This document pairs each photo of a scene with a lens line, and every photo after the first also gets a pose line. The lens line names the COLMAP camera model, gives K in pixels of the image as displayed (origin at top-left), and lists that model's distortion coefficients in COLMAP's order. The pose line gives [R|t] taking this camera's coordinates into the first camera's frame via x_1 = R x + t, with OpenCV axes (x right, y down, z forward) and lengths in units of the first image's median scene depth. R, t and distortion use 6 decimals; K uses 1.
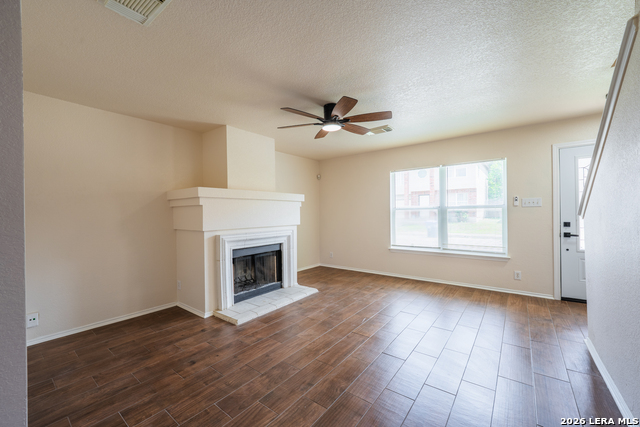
lens RADIAL K [[260.9, 0, 315.5], [0, 260.9, 213.8], [0, 0, 1]] dist [-0.000602, -0.000407]
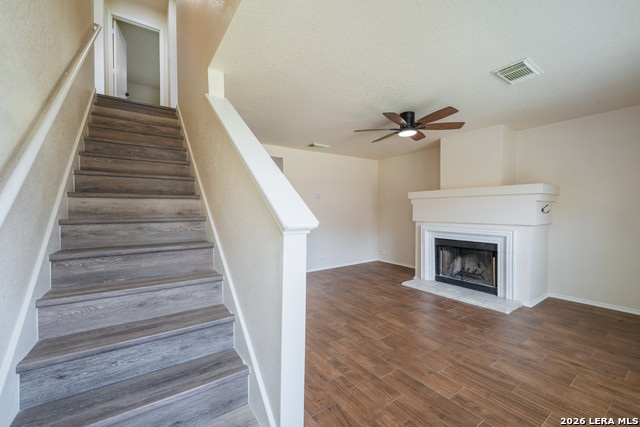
lens RADIAL K [[260.9, 0, 315.5], [0, 260.9, 213.8], [0, 0, 1]] dist [-0.000602, -0.000407]
pose [[-0.305770, 0.032530, -0.951549, 0.947961], [0.011234, 0.999470, 0.030558, -0.024096], [0.952039, -0.001346, -0.305974, 0.739836]]
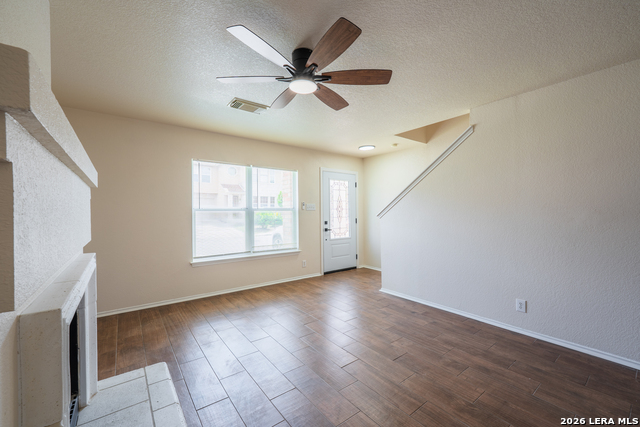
lens RADIAL K [[260.9, 0, 315.5], [0, 260.9, 213.8], [0, 0, 1]] dist [-0.000602, -0.000407]
pose [[0.254579, 0.002365, 0.967049, -0.441461], [-0.001084, 0.999997, -0.002161, -0.006596], [-0.967051, -0.000498, 0.254581, 0.604222]]
